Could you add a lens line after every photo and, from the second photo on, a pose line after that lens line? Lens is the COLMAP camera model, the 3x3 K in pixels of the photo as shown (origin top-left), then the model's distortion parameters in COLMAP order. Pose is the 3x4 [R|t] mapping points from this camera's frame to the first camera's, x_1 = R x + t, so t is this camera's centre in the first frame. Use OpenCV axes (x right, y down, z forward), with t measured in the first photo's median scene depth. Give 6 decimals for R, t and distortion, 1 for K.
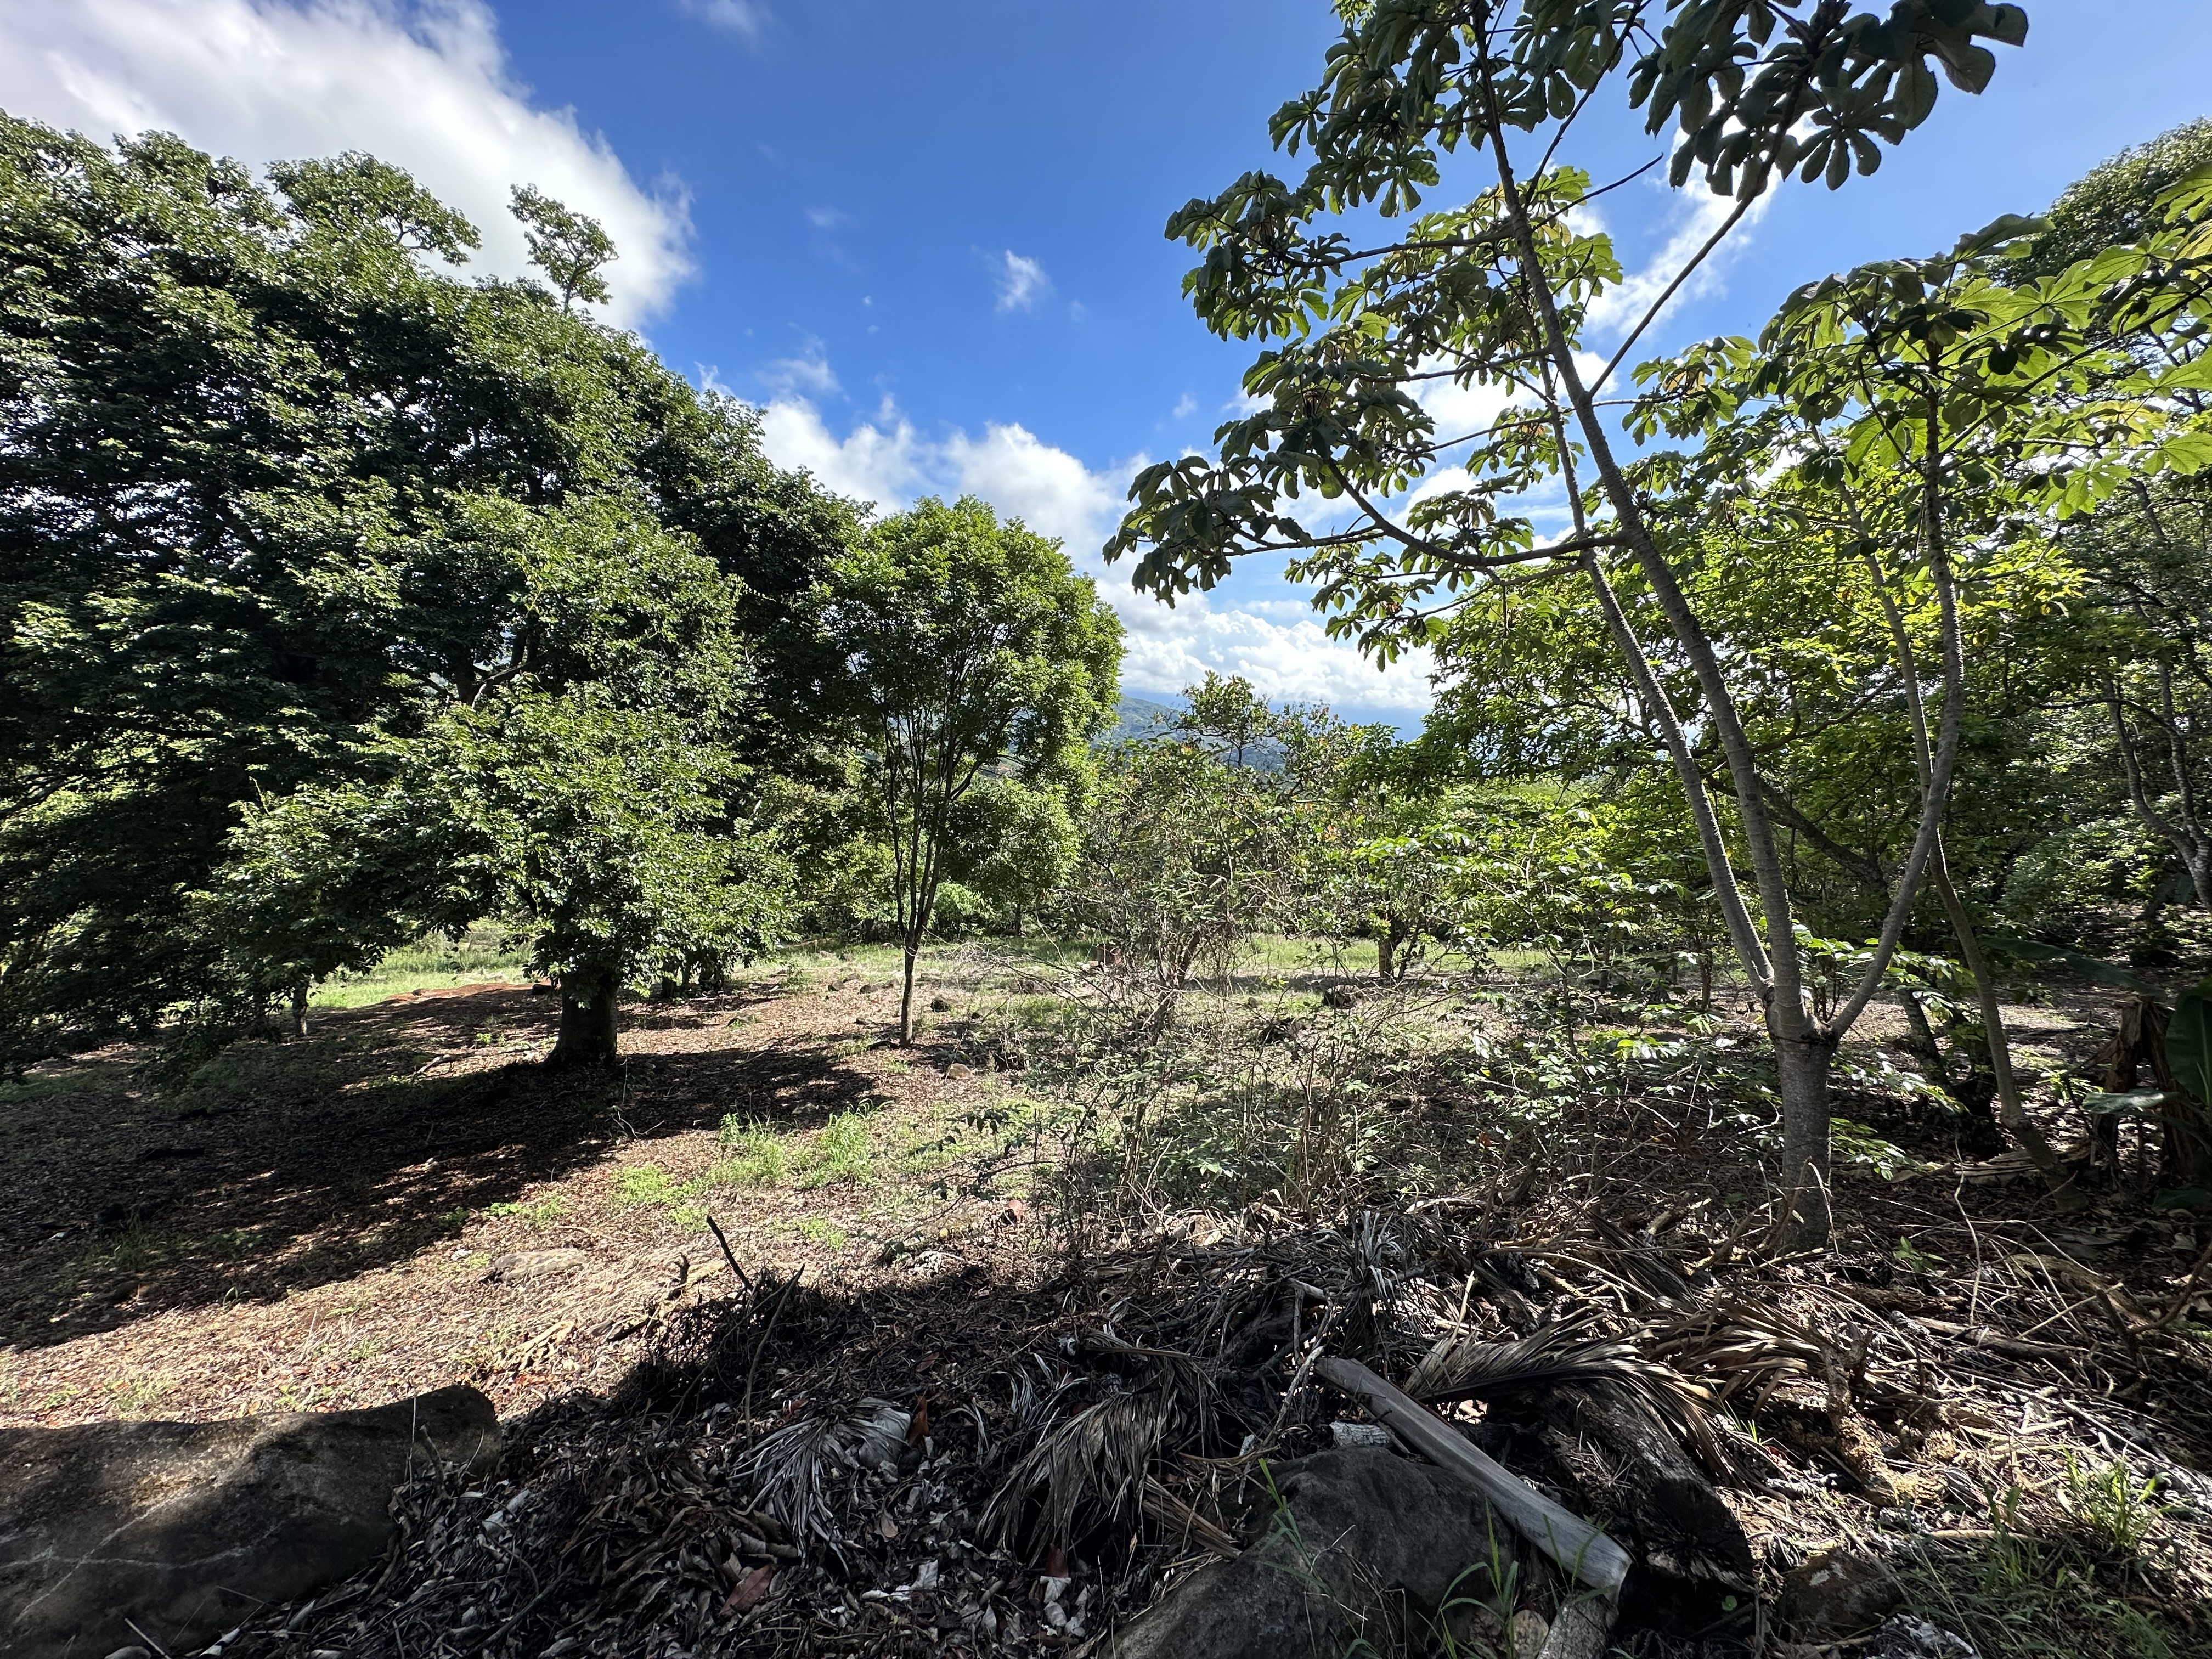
lens RADIAL K [[885.0, 0, 1106.0], [0, 885.0, 829.5], [0, 0, 1]] dist [-0.000257, 0.000200]
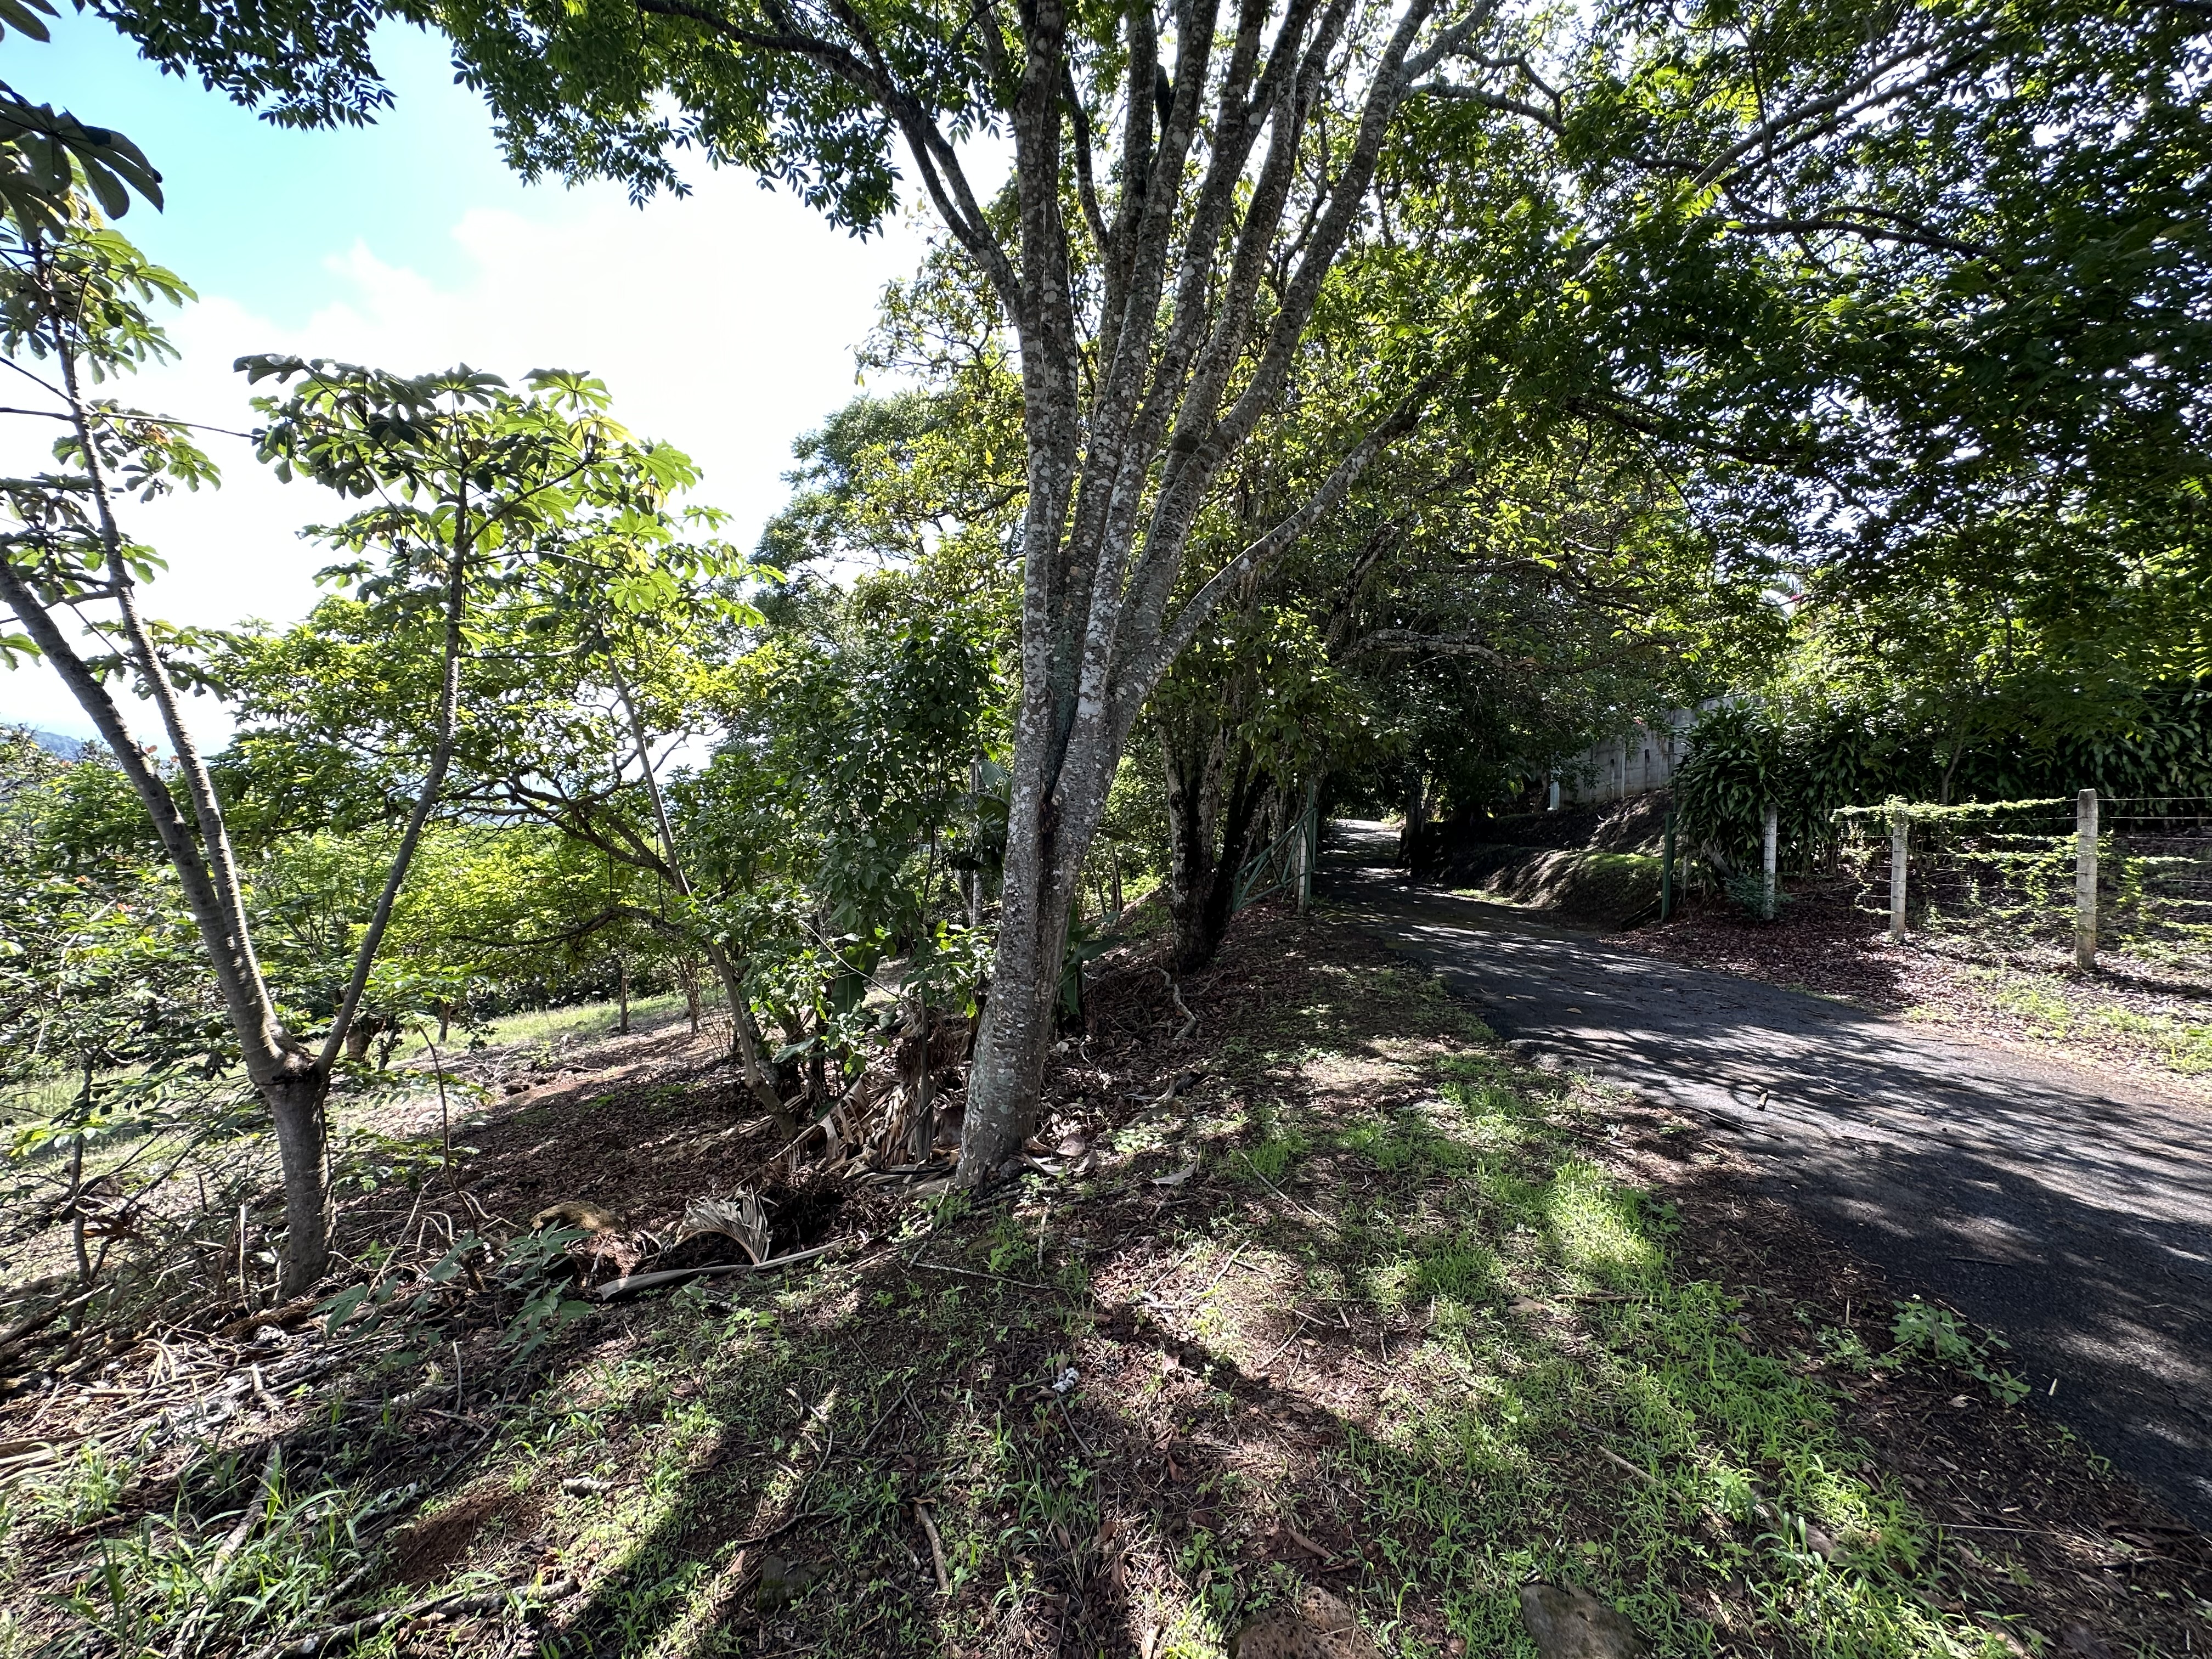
lens RADIAL K [[885.2, 0, 1106.0], [0, 885.2, 829.5], [0, 0, 1]] dist [0.003460, 0.000540]
pose [[0.601519, -0.033587, 0.798152, 0.232254], [0.078804, 0.996737, -0.017446, 0.016836], [-0.794963, 0.073391, 0.602203, -0.167270]]
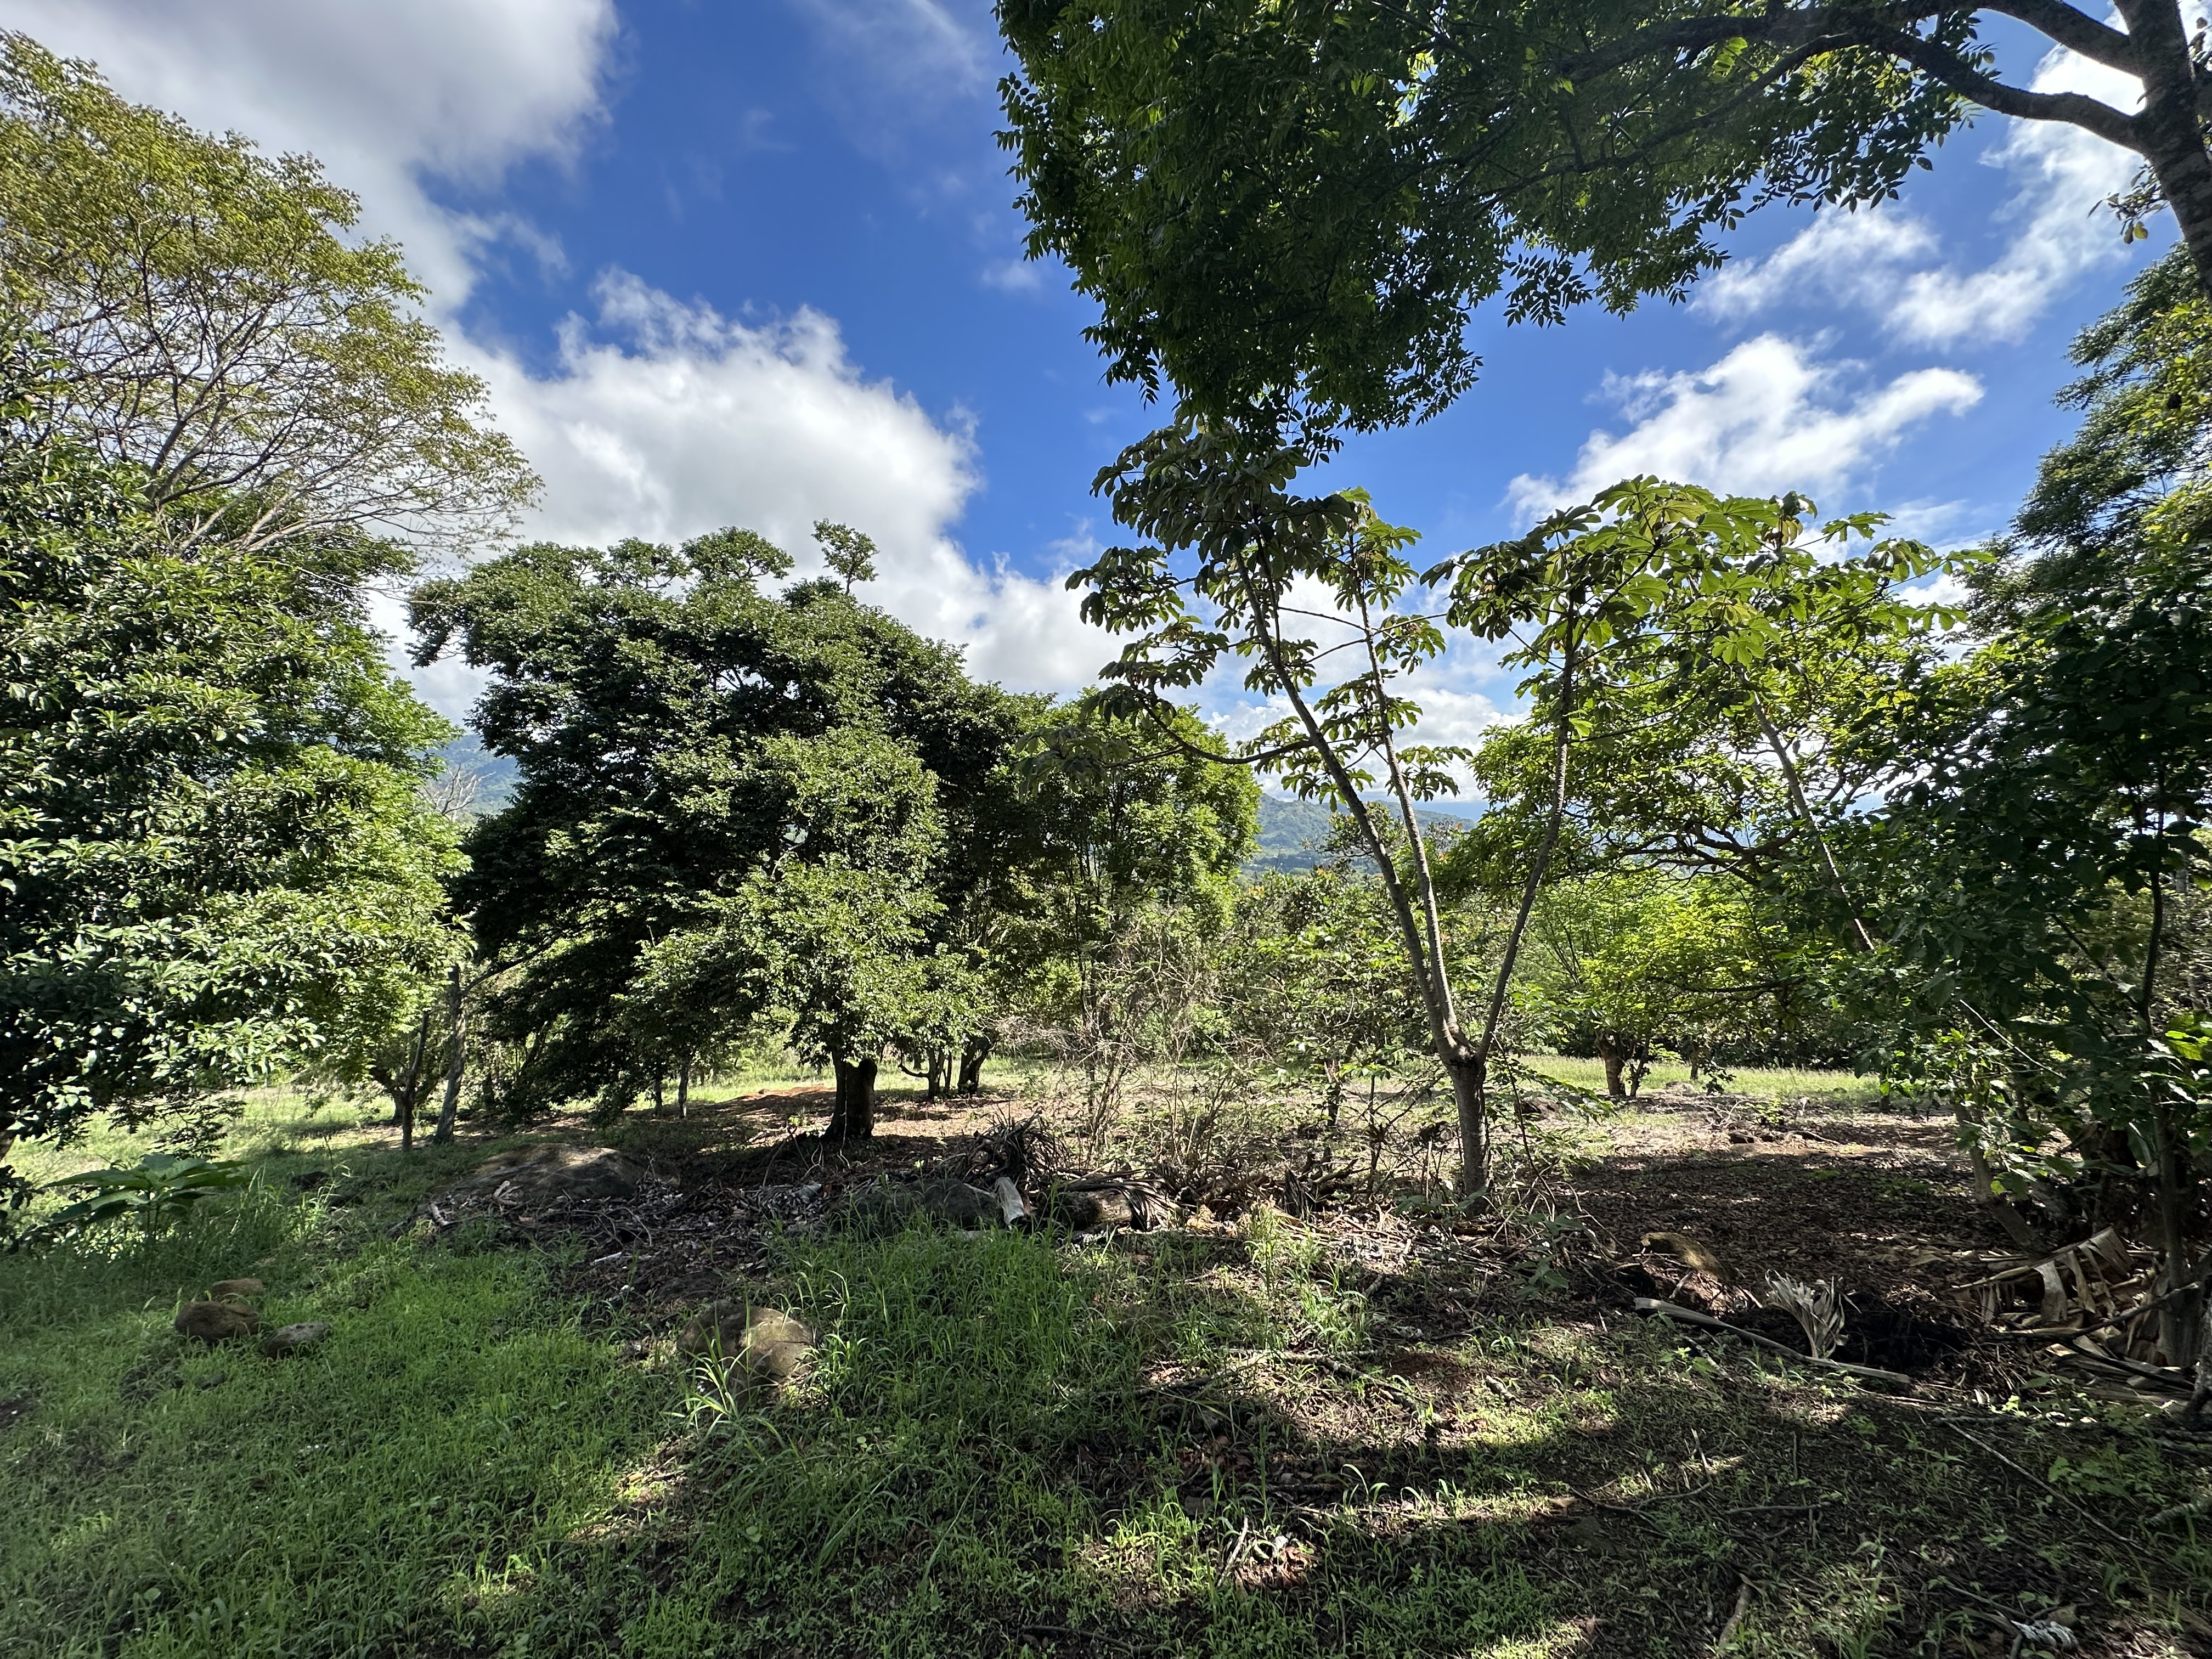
lens RADIAL K [[885.0, 0, 1106.0], [0, 885.0, 829.5], [0, 0, 1]] dist [-0.000257, 0.000200]
pose [[0.949432, -0.070160, -0.306032, 0.300713], [0.026591, 0.989180, -0.144280, 0.020736], [0.312844, 0.128846, 0.941025, -0.256087]]
